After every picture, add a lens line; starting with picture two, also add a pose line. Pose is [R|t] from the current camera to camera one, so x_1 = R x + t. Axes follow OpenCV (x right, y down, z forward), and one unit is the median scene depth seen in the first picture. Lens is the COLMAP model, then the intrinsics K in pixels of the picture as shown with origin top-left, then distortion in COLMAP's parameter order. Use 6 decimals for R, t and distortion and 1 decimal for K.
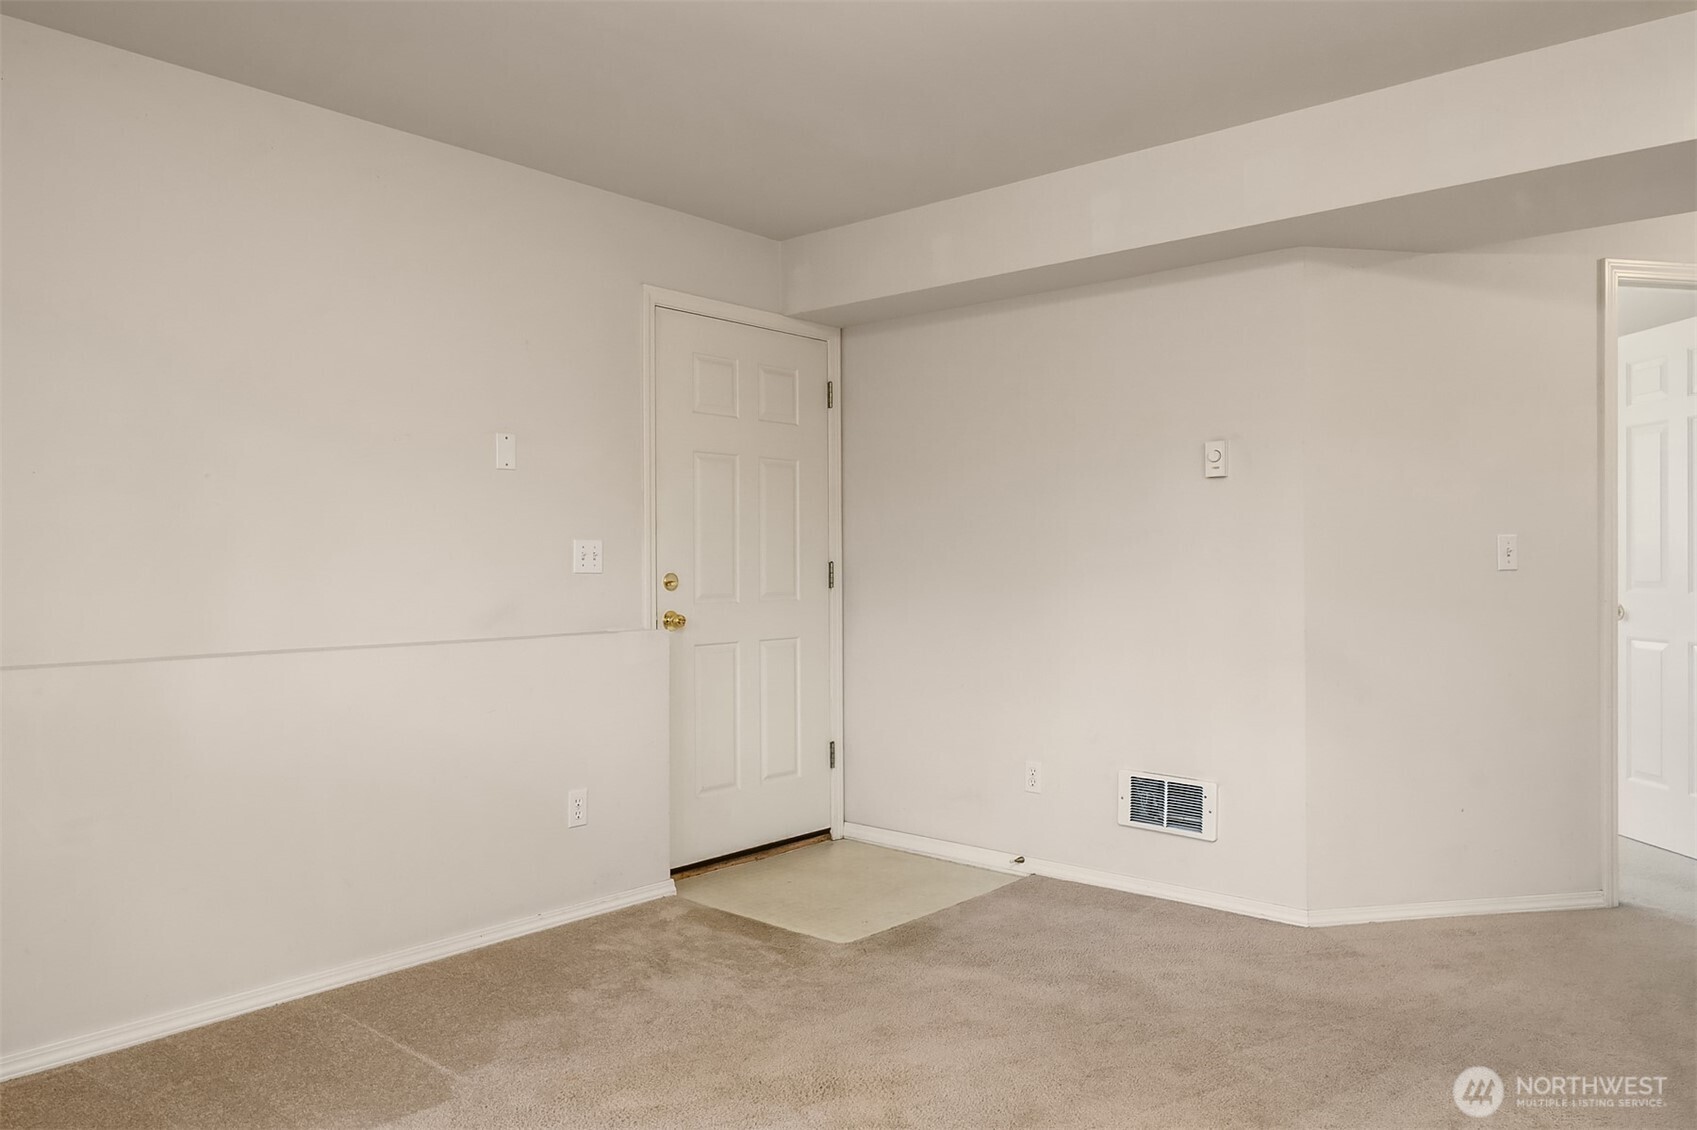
lens RADIAL K [[1124.9, 0, 844.4], [0, 1124.9, 563.0], [0, 0, 1]] dist [-0.004181, -0.004742]
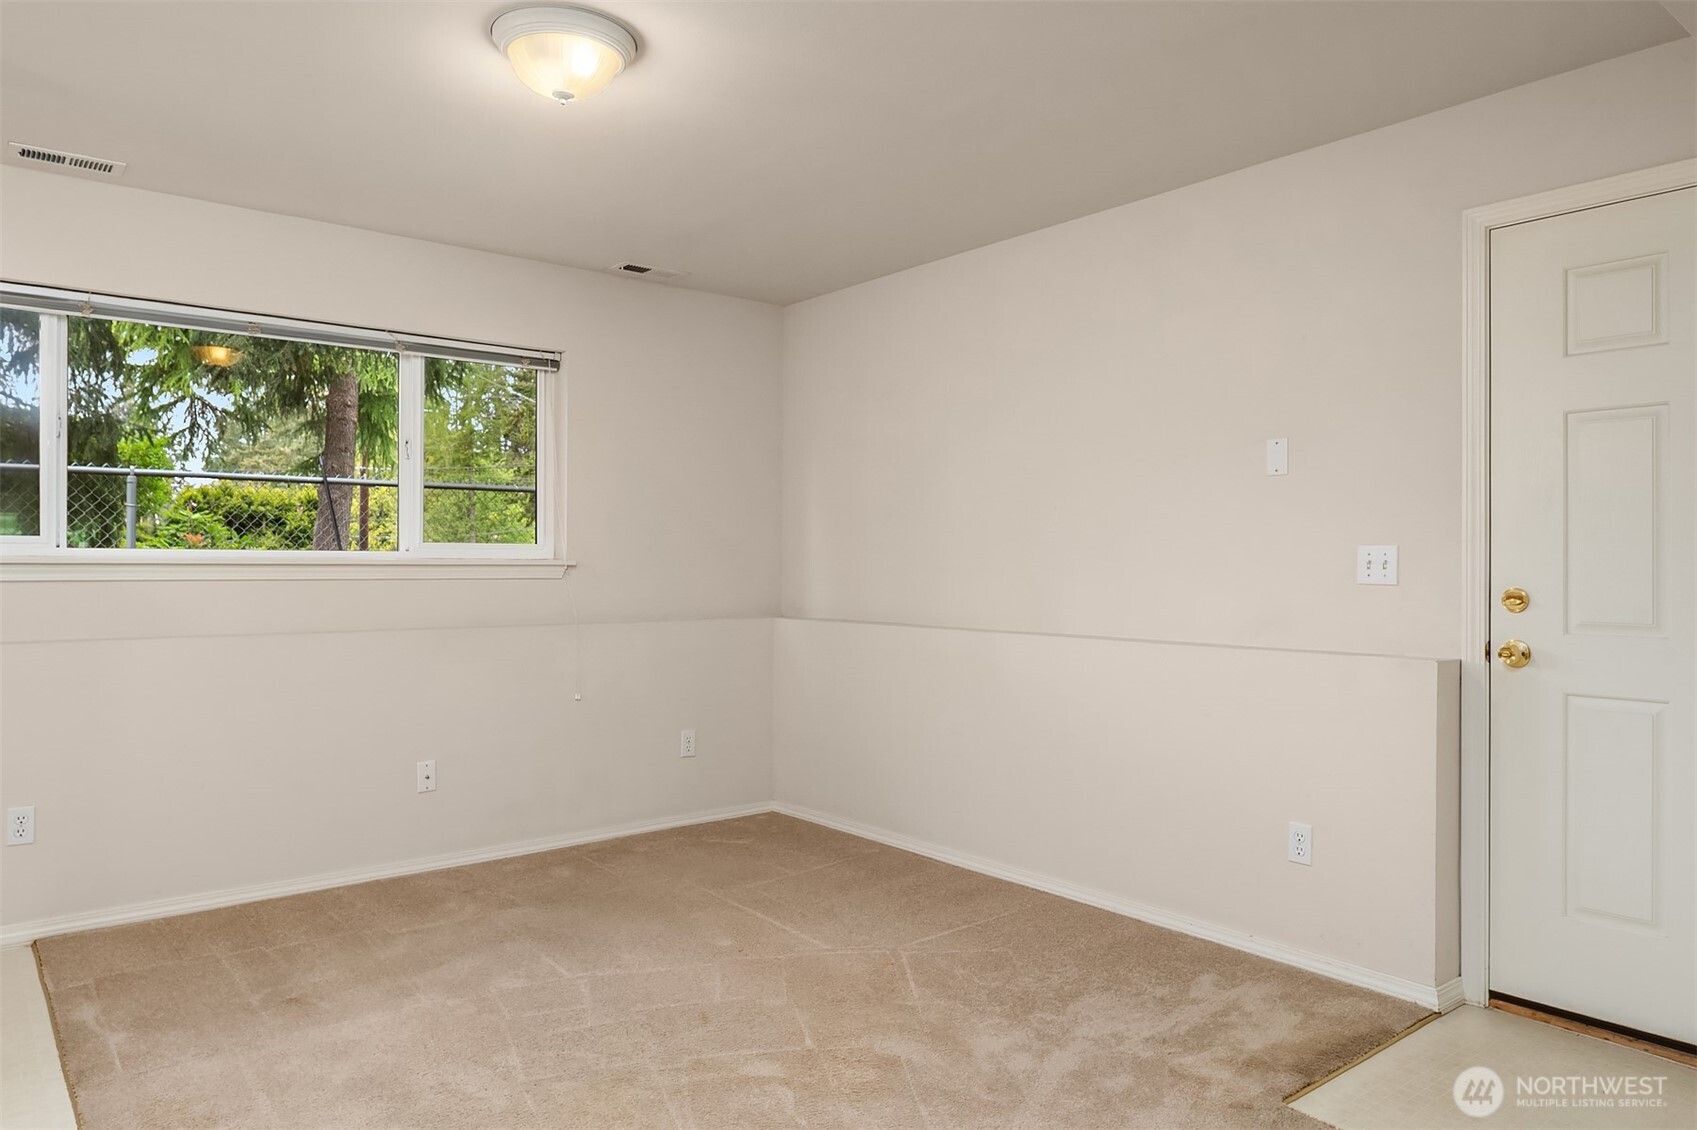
lens RADIAL K [[1124.9, 0, 847.1], [0, 1124.9, 566.7], [0, 0, 1]] dist [-0.004181, -0.004742]
pose [[-0.164875, 0.004063, -0.986306, 0.675785], [0.000377, 0.999992, 0.004057, -0.007856], [0.986314, 0.000297, -0.164876, 0.749316]]
